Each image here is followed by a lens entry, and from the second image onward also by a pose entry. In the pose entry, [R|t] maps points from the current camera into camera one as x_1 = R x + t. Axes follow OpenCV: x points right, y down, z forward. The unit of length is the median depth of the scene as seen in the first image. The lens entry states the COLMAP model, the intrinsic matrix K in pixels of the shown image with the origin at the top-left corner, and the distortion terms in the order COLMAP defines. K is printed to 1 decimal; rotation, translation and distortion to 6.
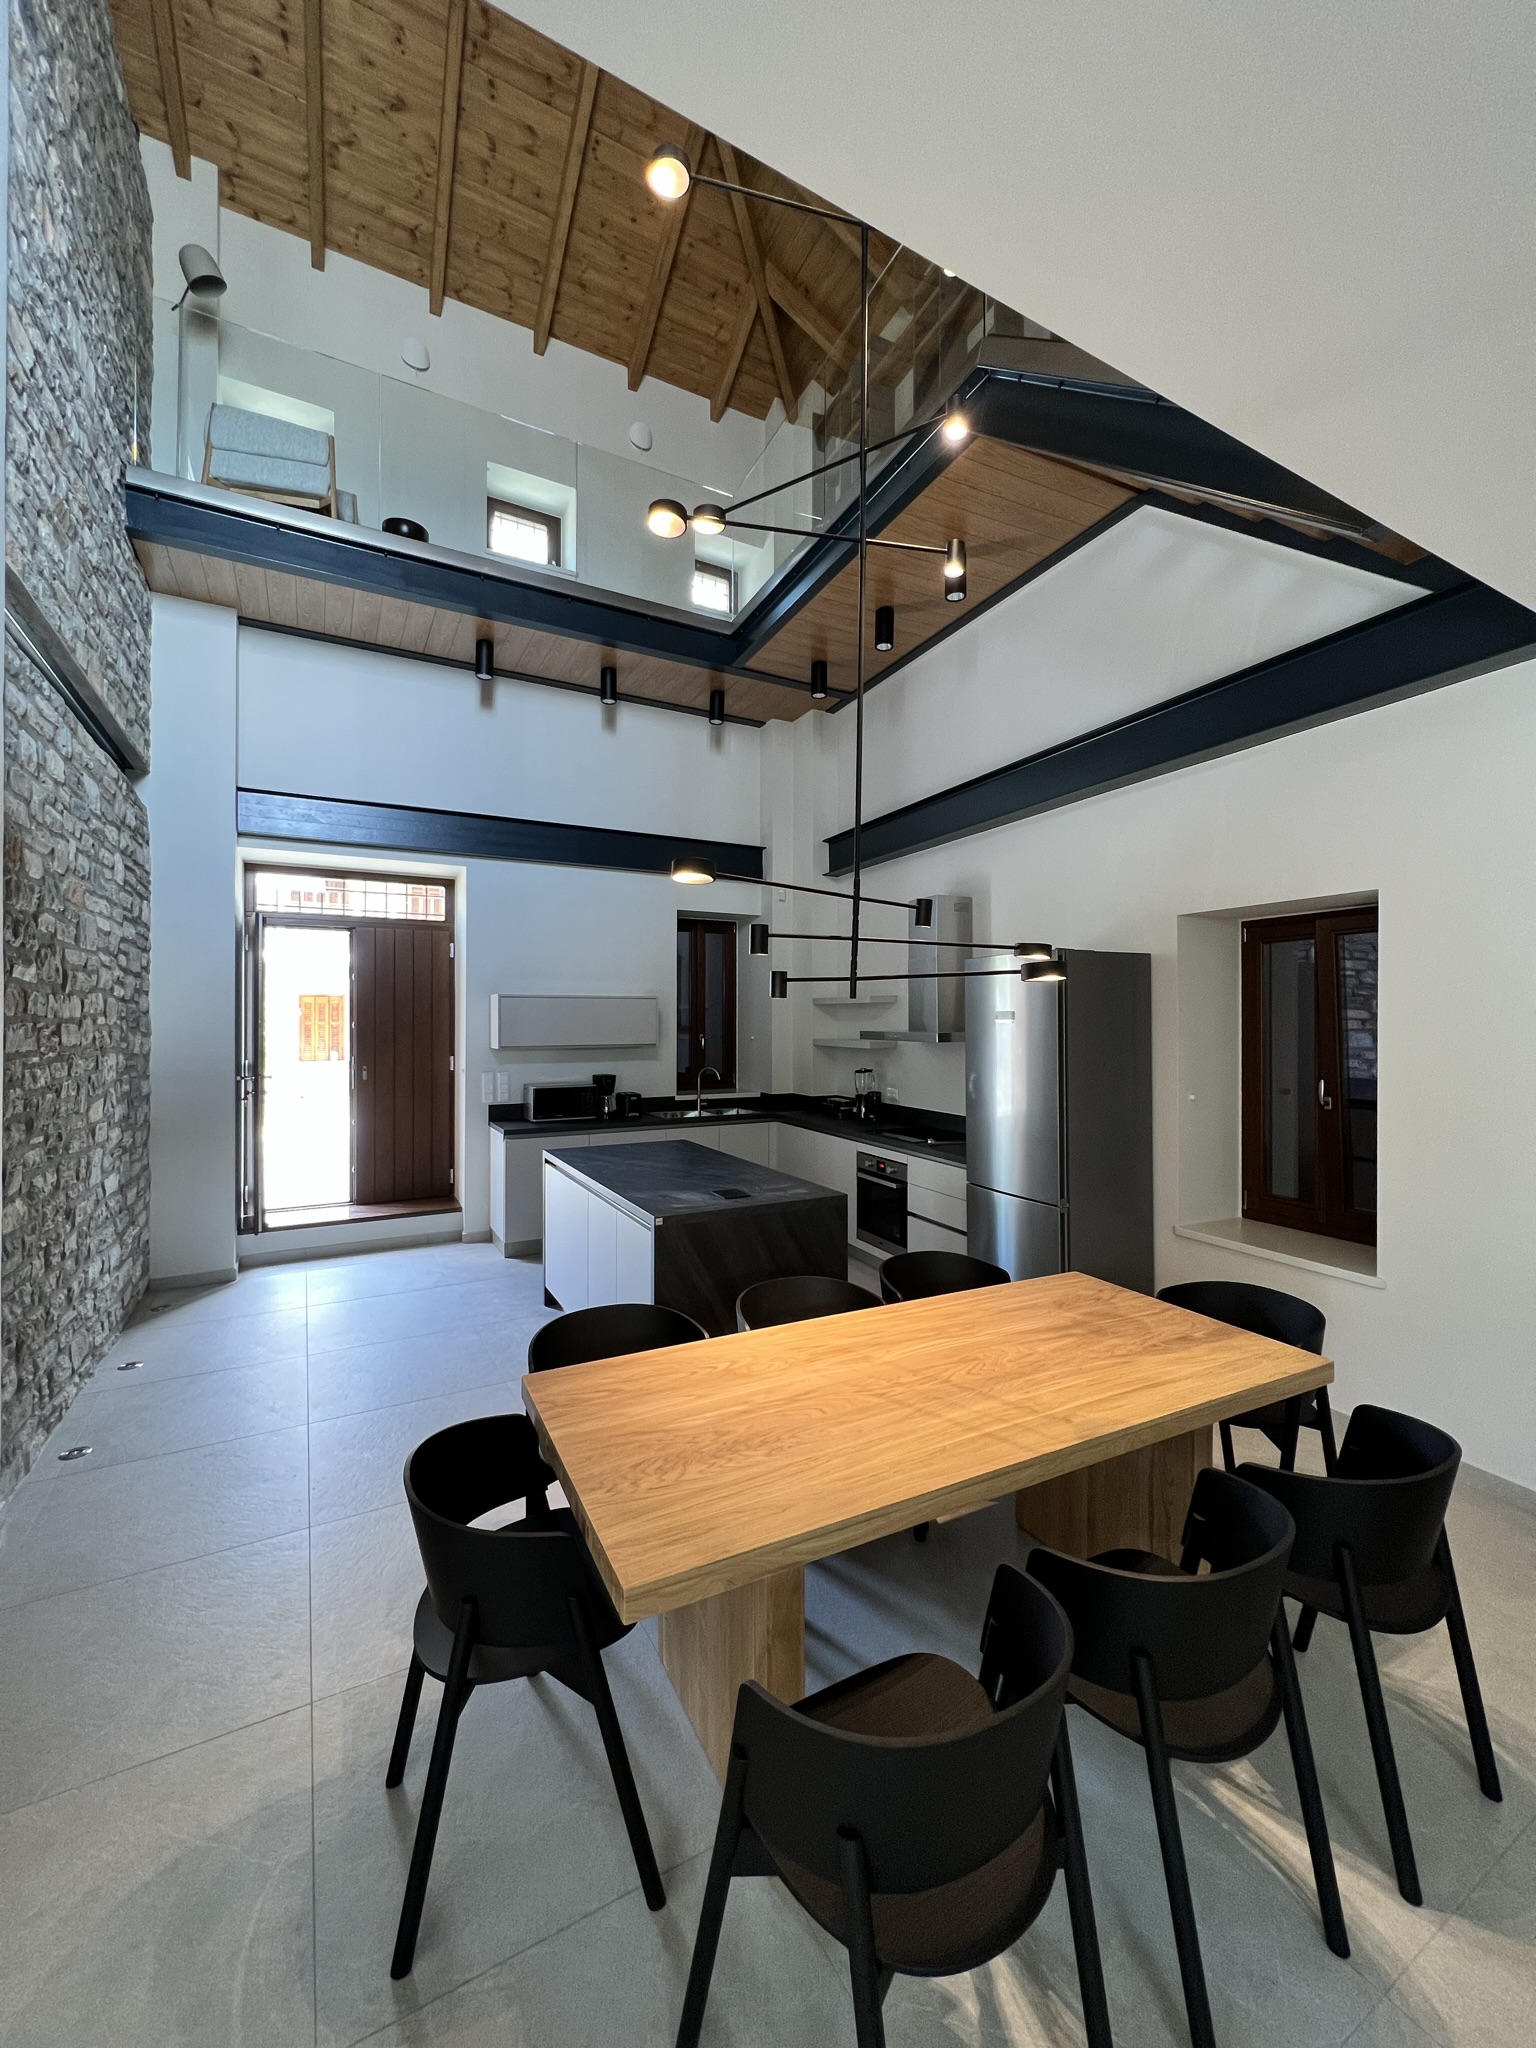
lens RADIAL K [[816.9, 0, 774.7], [0, 816.9, 1025.5], [0, 0, 1]] dist [0.000357, -0.000160]
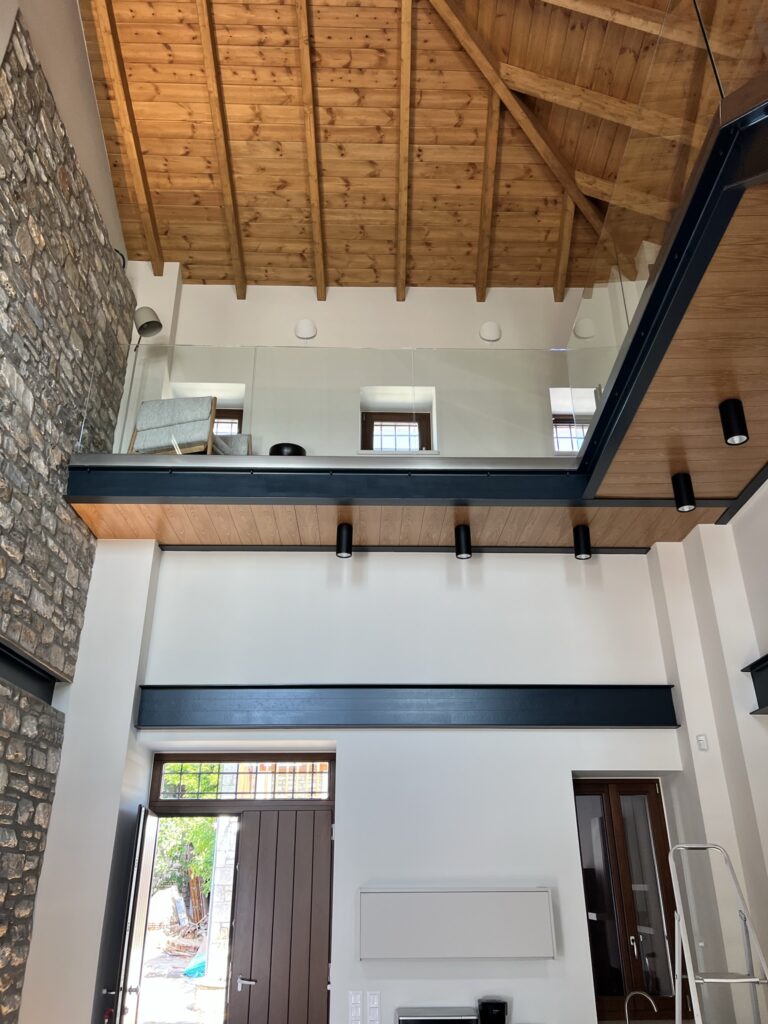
lens RADIAL K [[790.3, 0, 386.5], [0, 790.3, 513.9], [0, 0, 1]] dist [0.030426, -0.003655]
pose [[0.888436, -0.198657, -0.413784, 0.125715], [0.004444, 0.905169, -0.425028, -0.038882], [0.458979, 0.375771, 0.805068, 0.176374]]
